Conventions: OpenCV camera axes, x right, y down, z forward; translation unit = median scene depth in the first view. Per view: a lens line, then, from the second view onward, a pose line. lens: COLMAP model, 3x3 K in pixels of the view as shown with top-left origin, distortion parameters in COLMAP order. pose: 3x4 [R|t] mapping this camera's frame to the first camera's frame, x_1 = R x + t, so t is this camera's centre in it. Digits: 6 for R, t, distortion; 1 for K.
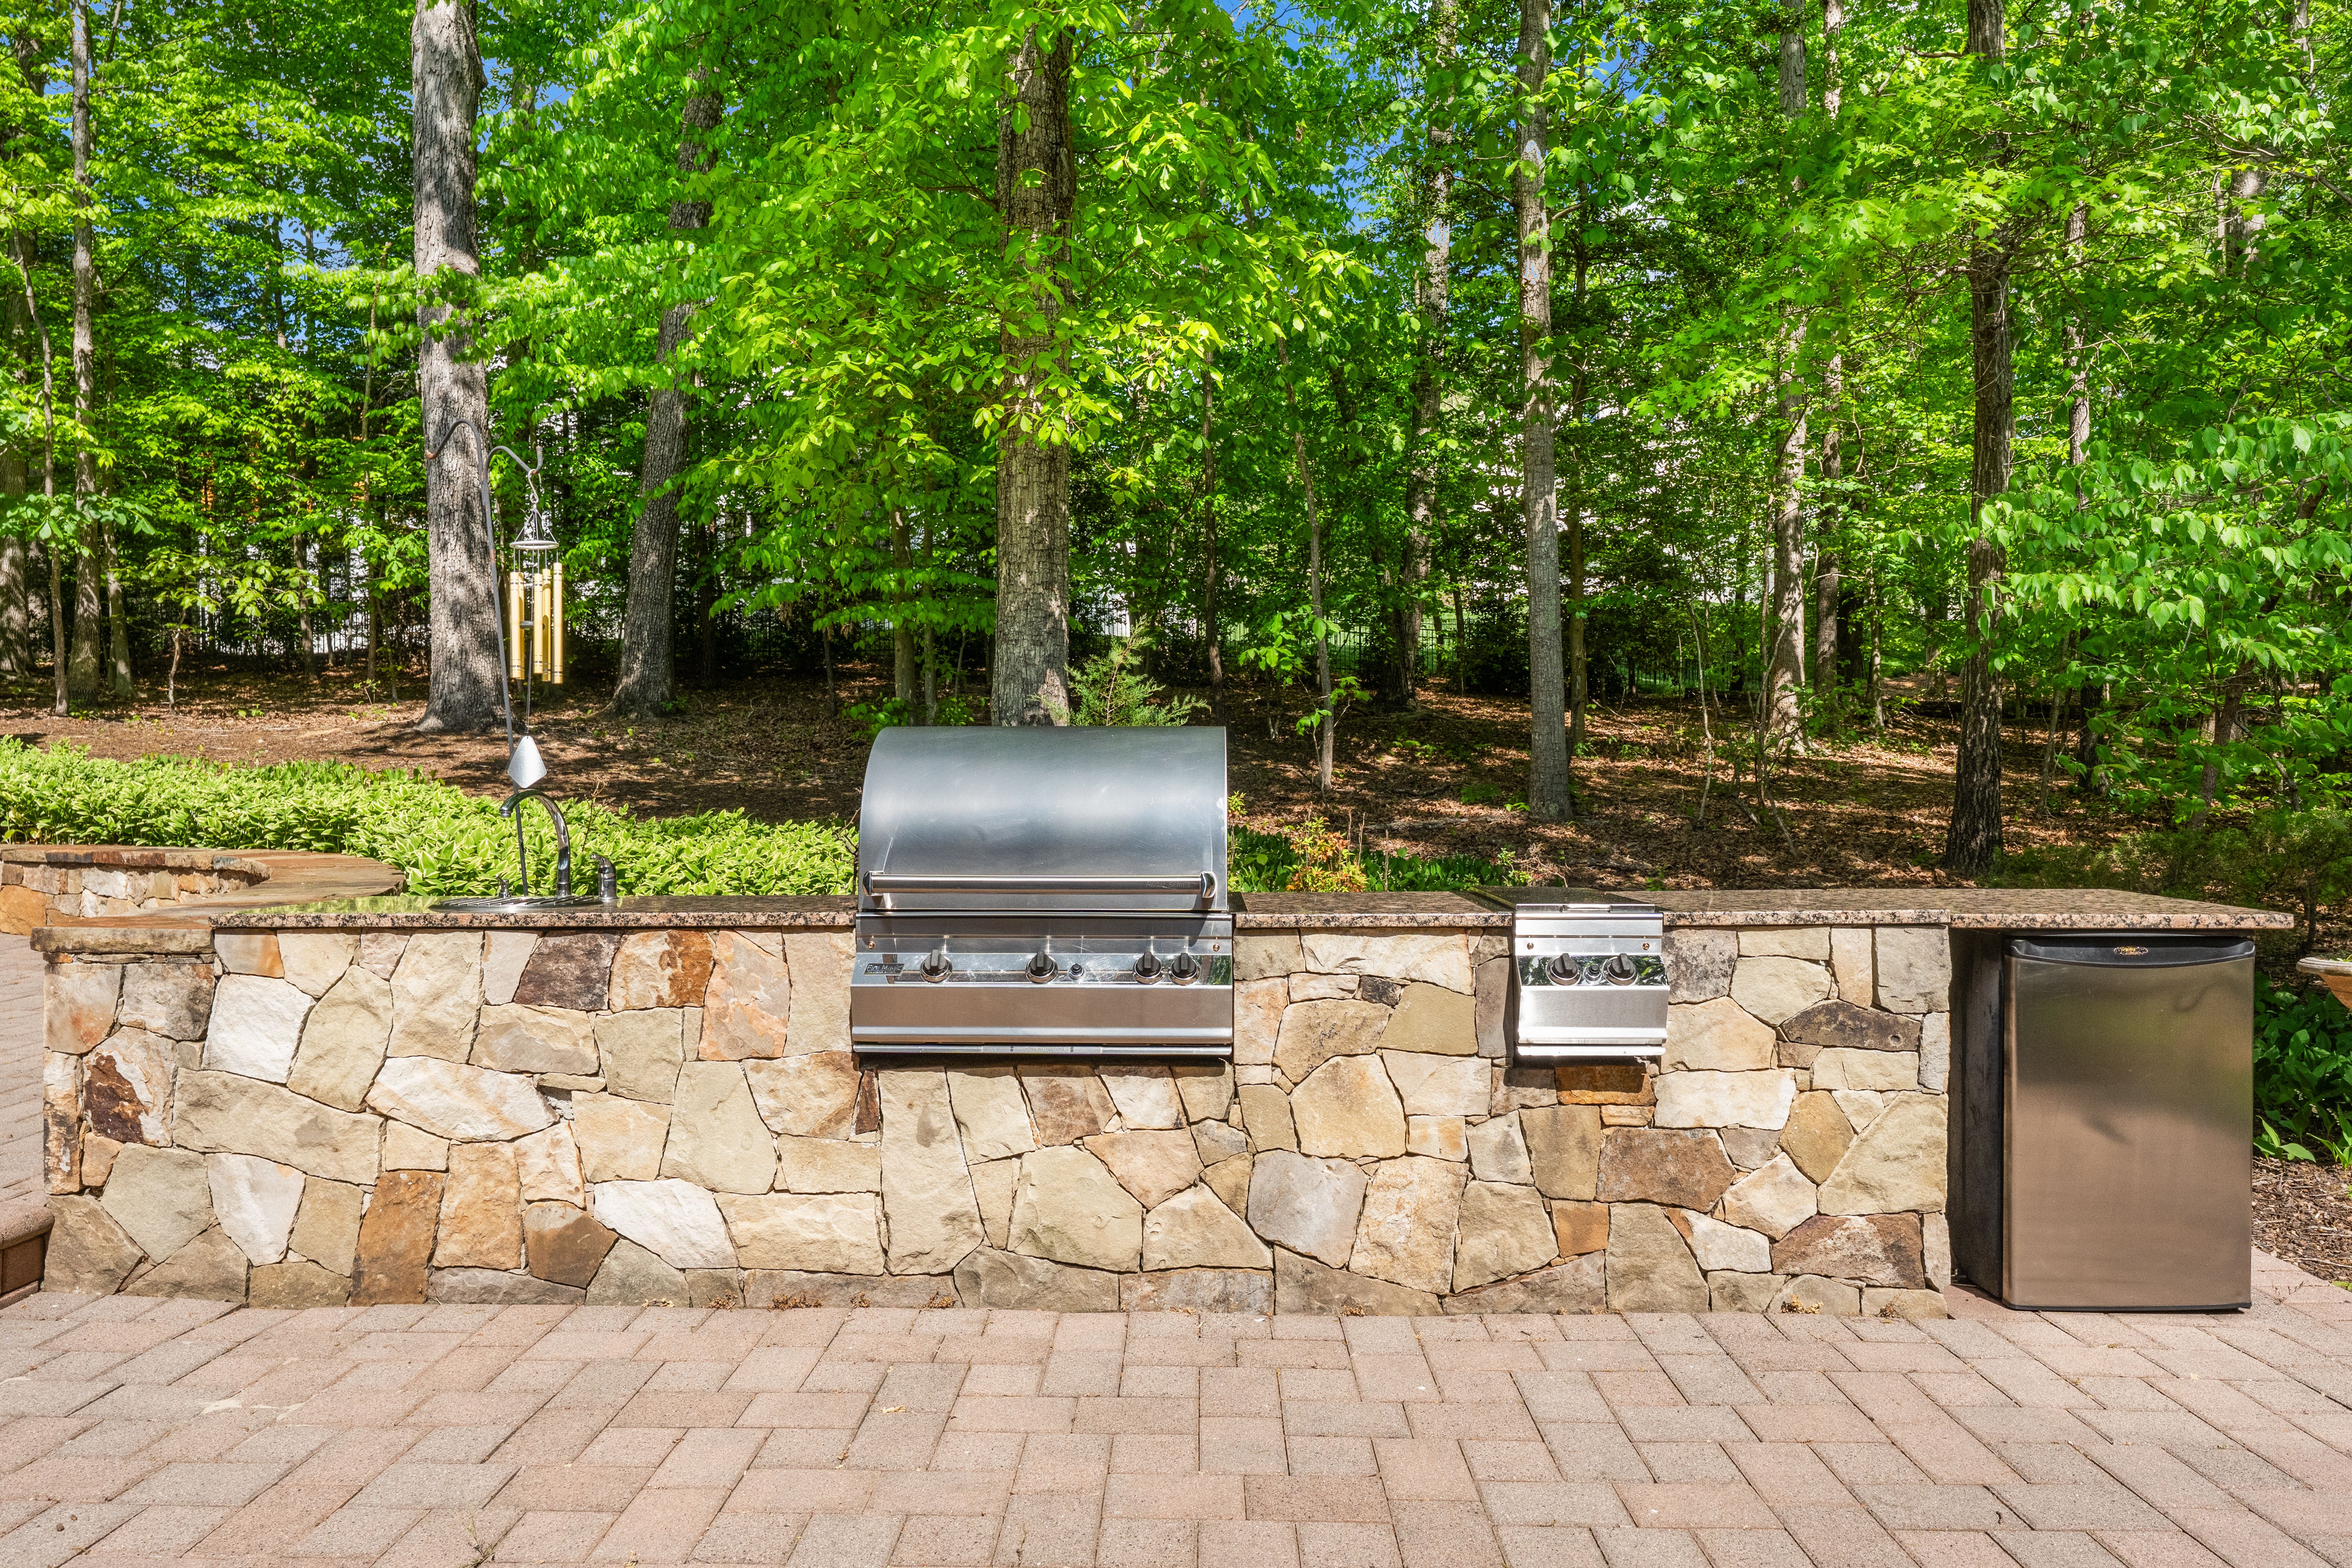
lens RADIAL K [[1453.2, 0, 1173.5], [0, 1453.2, 790.1], [0, 0, 1]] dist [-0.000743, -0.003962]
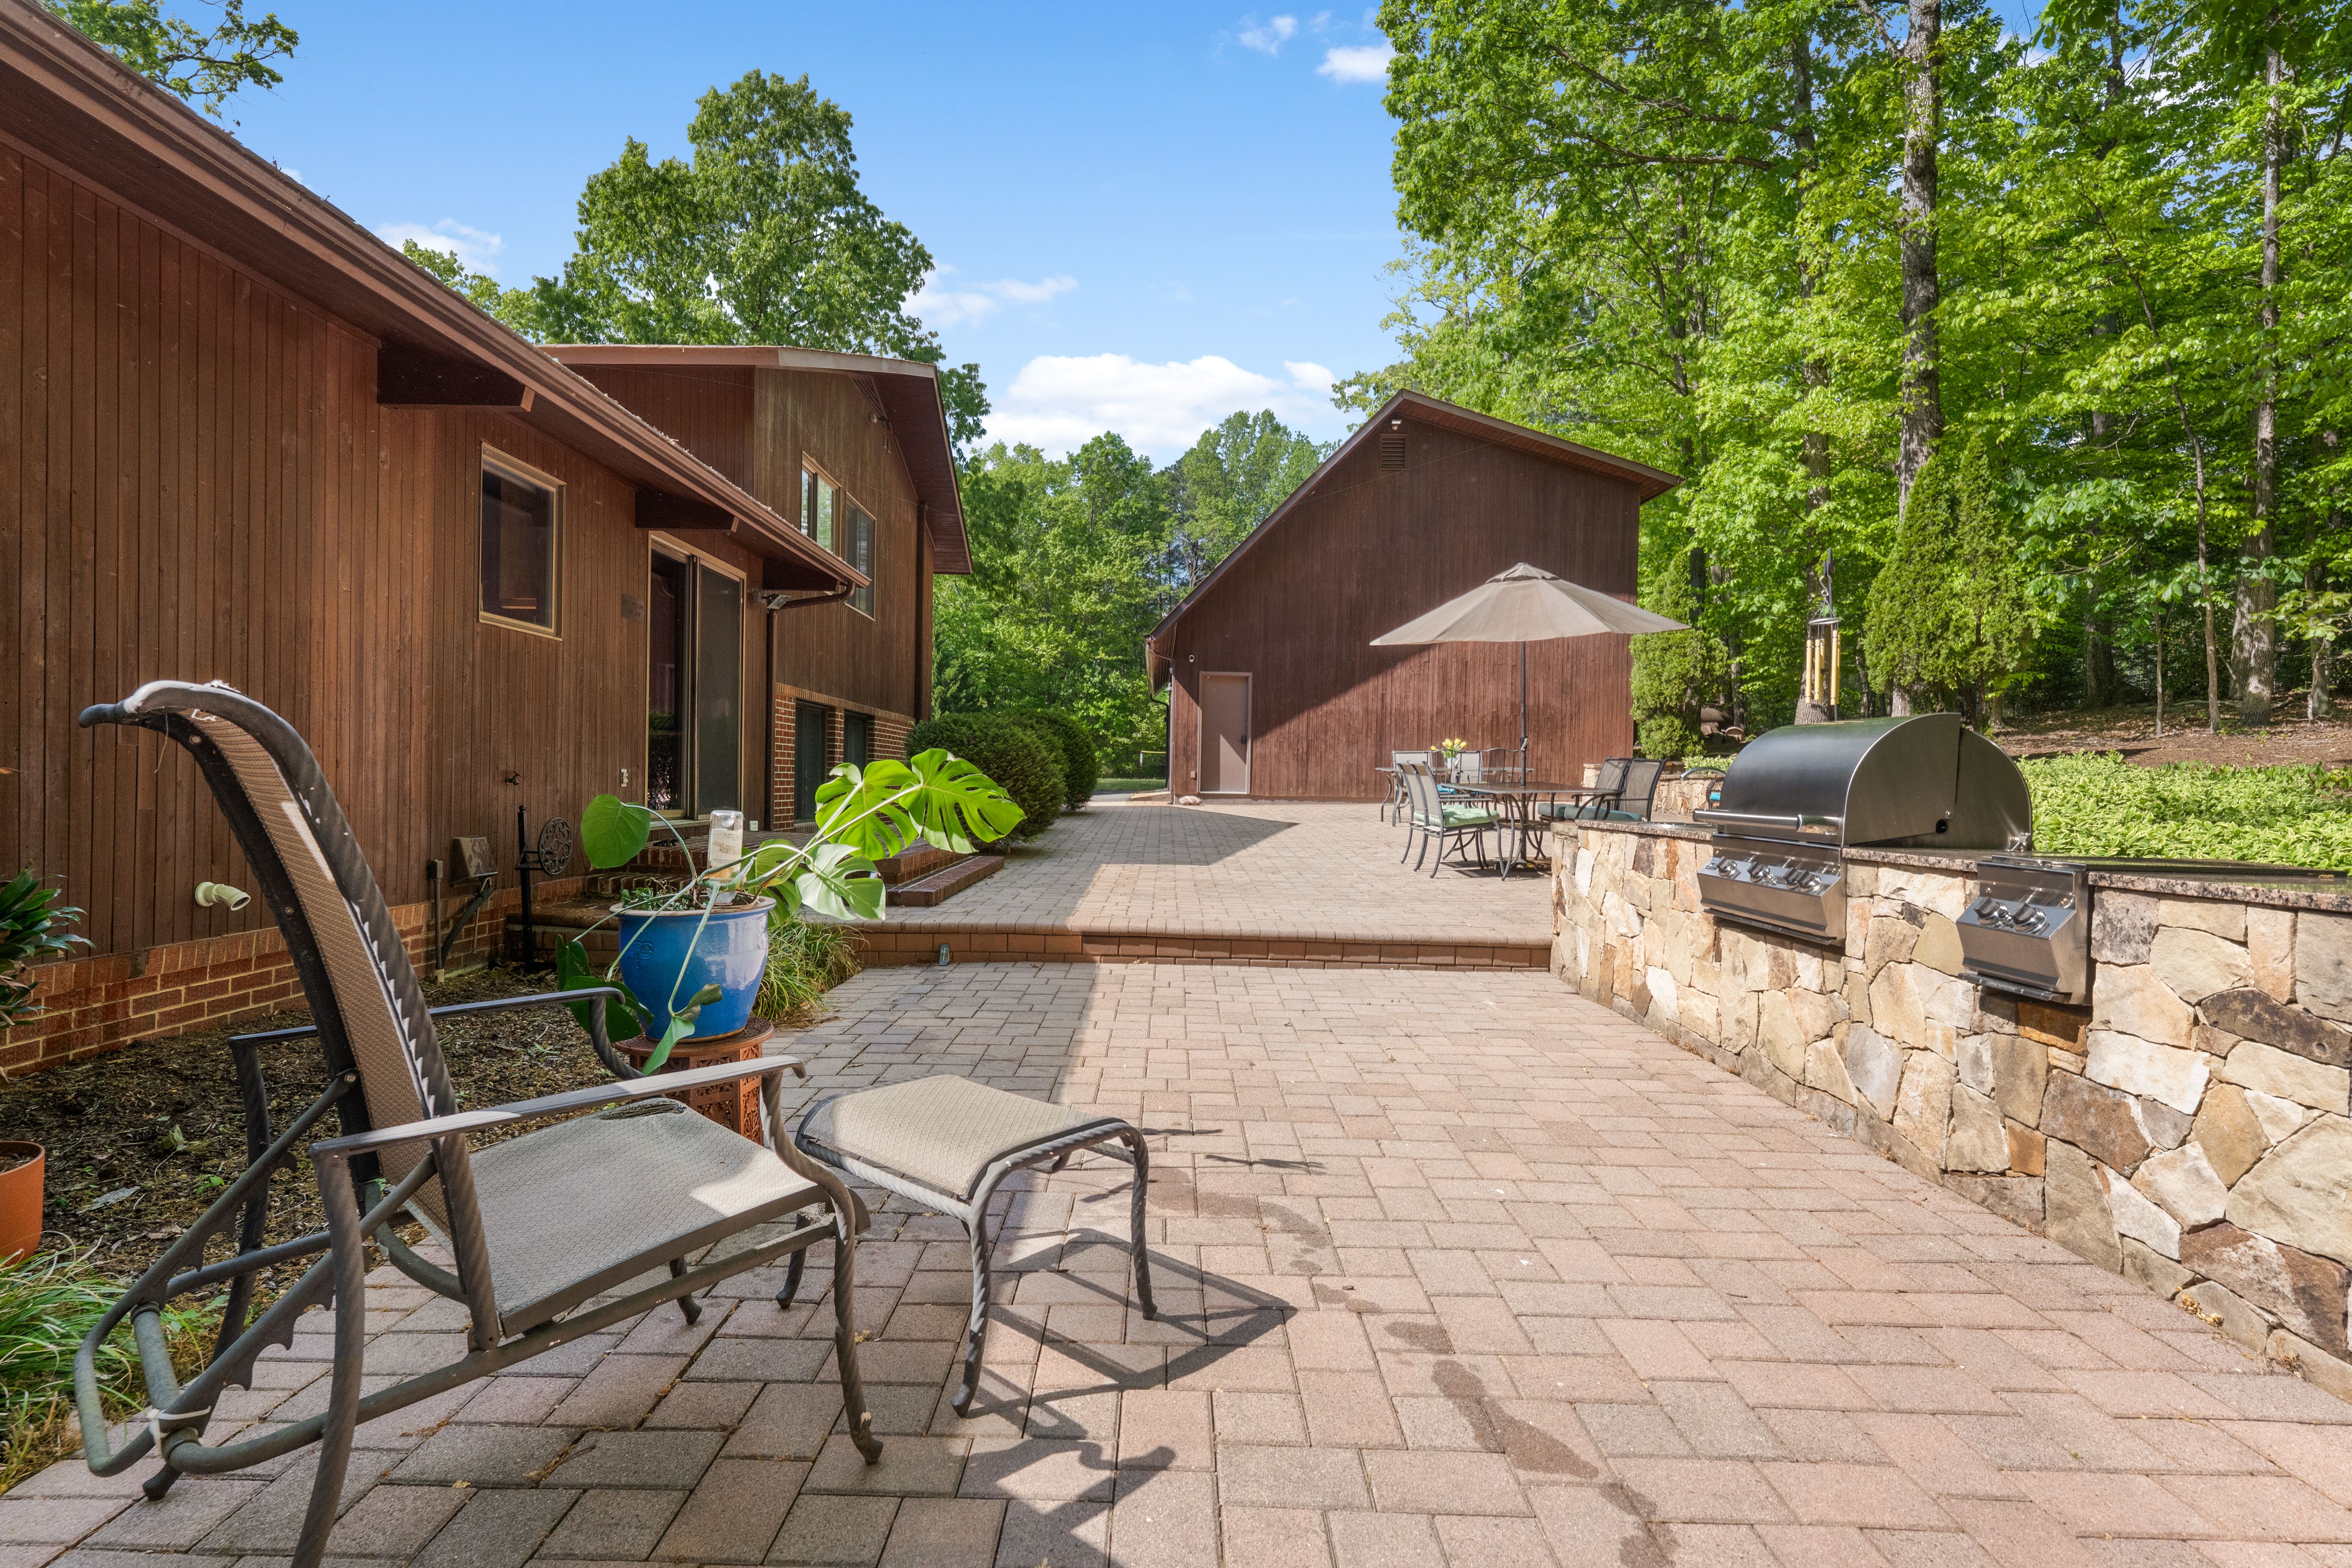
lens RADIAL K [[1161.1, 0, 1169.8], [0, 1161.1, 780.2], [0, 0, 1]] dist [-0.001303, -0.000317]
pose [[0.022113, 0.004066, -0.999747, 1.147876], [-0.011758, 0.999924, 0.003807, 0.022922], [0.999686, 0.011671, 0.022159, 0.322758]]
